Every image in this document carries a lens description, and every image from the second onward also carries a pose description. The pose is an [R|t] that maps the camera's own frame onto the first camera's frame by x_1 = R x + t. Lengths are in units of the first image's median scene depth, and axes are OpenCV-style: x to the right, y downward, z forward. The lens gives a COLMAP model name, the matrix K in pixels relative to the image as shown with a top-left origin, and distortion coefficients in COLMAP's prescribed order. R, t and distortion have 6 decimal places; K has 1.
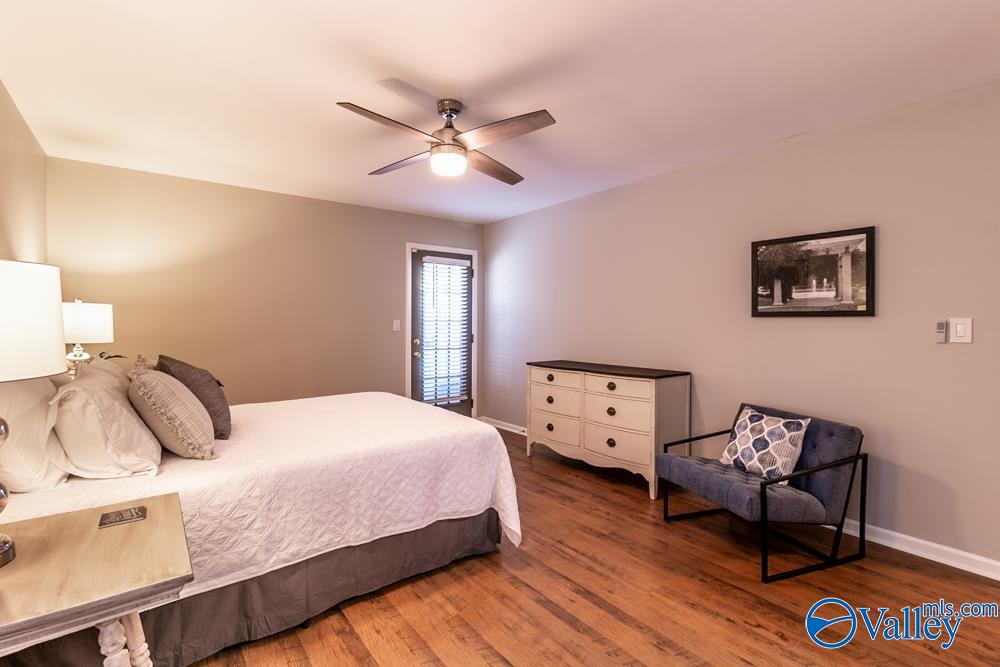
lens RADIAL K [[460.1, 0, 506.5], [0, 460.1, 328.0], [0, 0, 1]] dist [0.000610, 0.001648]
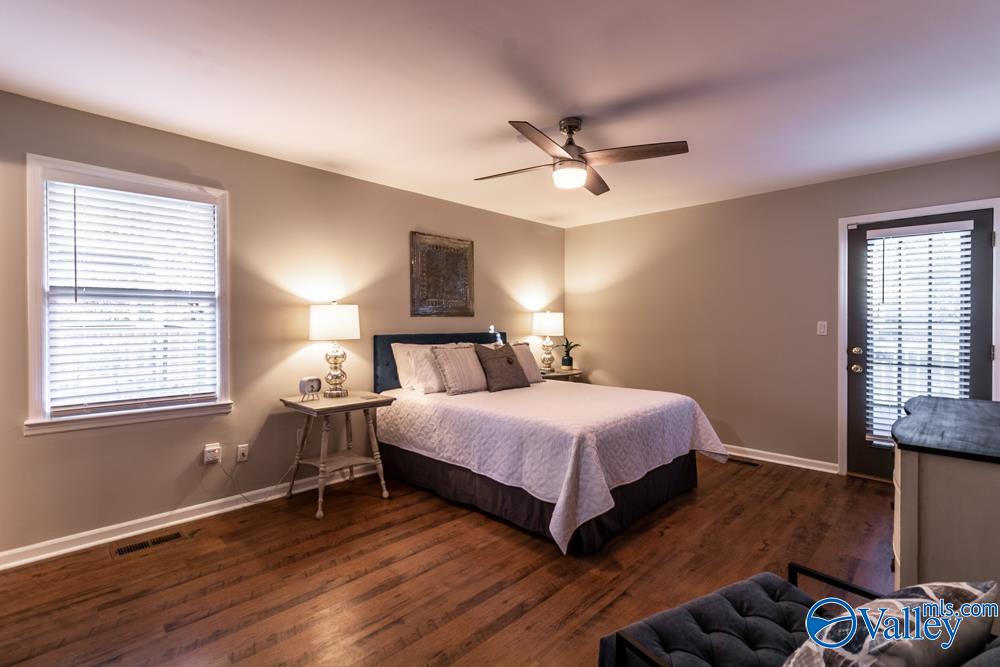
lens RADIAL K [[460.1, 0, 496.5], [0, 460.1, 328.2], [0, 0, 1]] dist [0.000610, 0.001648]
pose [[0.127109, 0.011858, -0.991818, 1.033755], [-0.015133, 0.999835, 0.010015, -0.011483], [0.991773, 0.013736, 0.127267, 0.775466]]
